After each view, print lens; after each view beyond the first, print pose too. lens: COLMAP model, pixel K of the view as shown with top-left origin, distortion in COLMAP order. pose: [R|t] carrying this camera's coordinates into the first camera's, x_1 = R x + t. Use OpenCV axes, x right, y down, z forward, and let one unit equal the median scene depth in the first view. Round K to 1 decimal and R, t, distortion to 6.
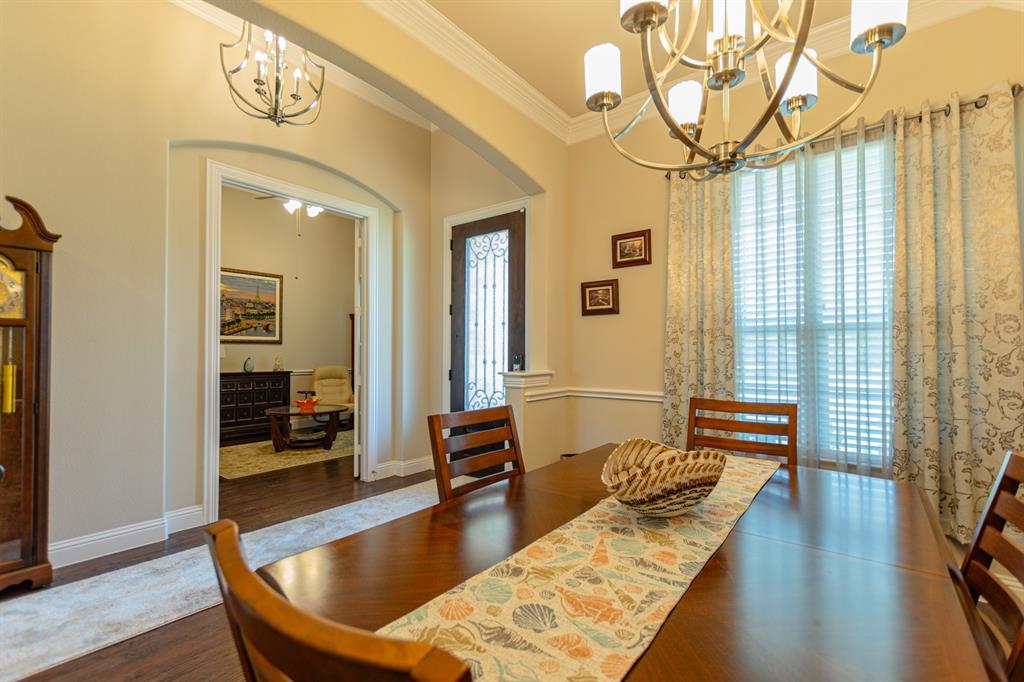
lens RADIAL K [[463.5, 0, 510.8], [0, 463.5, 343.1], [0, 0, 1]] dist [0.004696, -0.002012]
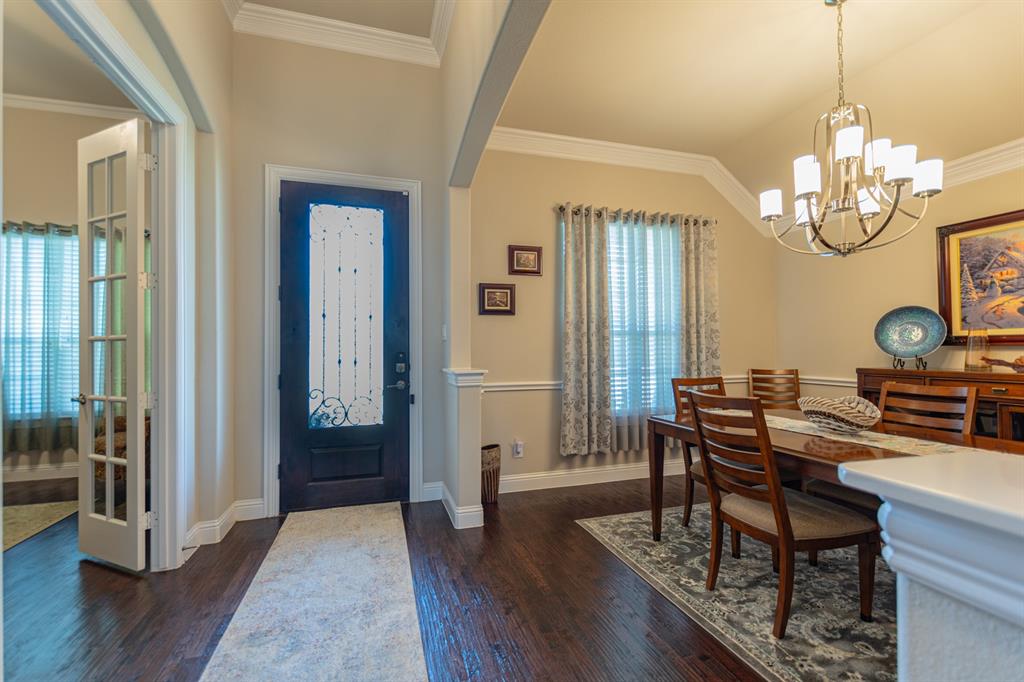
lens RADIAL K [[438.0, 0, 517.4], [0, 438.0, 343.7], [0, 0, 1]] dist [0.005250, 0.000581]
pose [[0.560813, 0.004972, 0.827928, -0.648218], [-0.007983, 0.999968, -0.000597, 0.007182], [-0.827904, -0.006275, 0.560834, 0.389065]]
